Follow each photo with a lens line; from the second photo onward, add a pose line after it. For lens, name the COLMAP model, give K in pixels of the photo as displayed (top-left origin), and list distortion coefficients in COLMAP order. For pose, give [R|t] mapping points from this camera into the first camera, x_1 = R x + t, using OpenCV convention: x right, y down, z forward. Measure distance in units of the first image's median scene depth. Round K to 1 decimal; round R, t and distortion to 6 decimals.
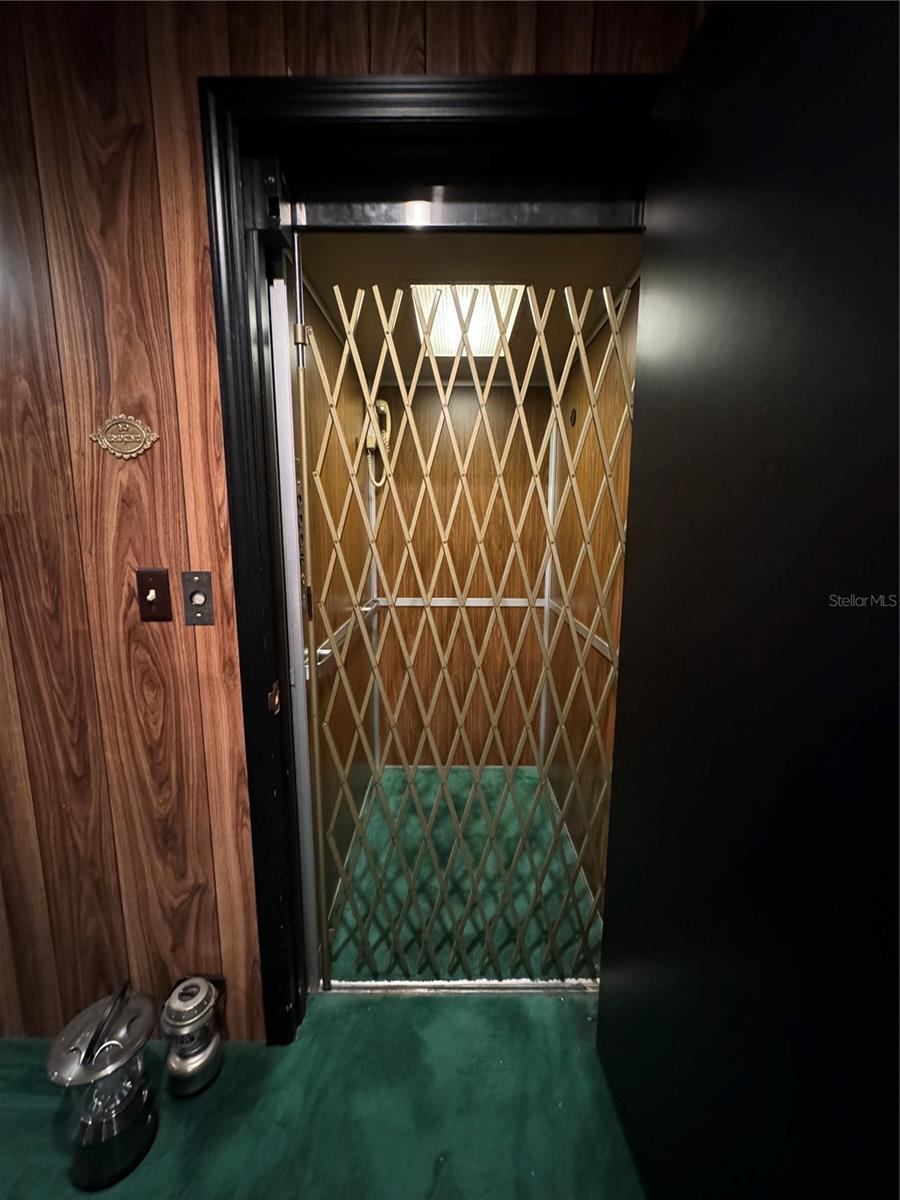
lens RADIAL K [[478.1, 0, 450.3], [0, 478.1, 600.5], [0, 0, 1]] dist [0.002476, -0.001451]
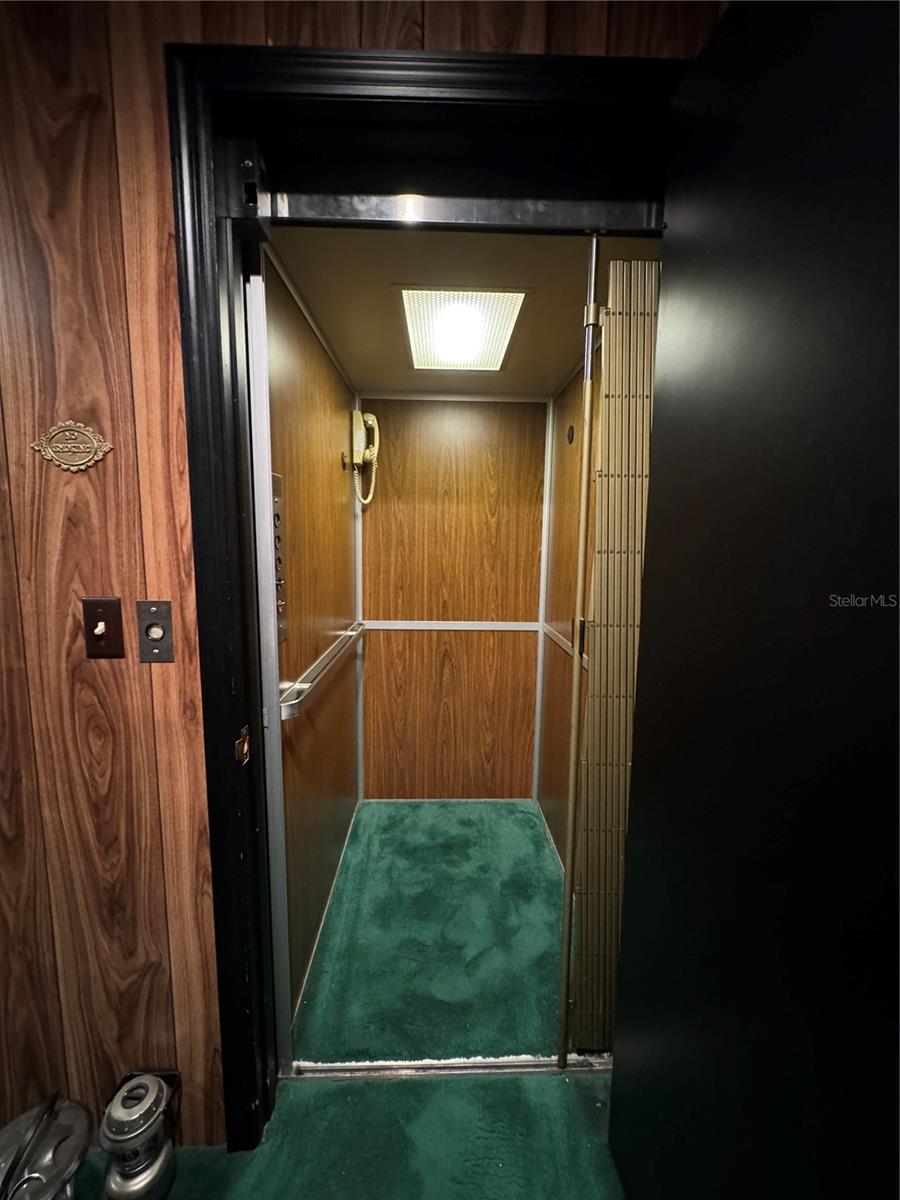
lens RADIAL K [[478.1, 0, 450.4], [0, 478.1, 600.1], [0, 0, 1]] dist [0.002476, -0.001451]
pose [[0.999524, 0.005313, 0.030395, -0.018551], [-0.004322, 0.999460, -0.032584, -0.035914], [-0.030552, 0.032437, 0.999007, 0.113757]]
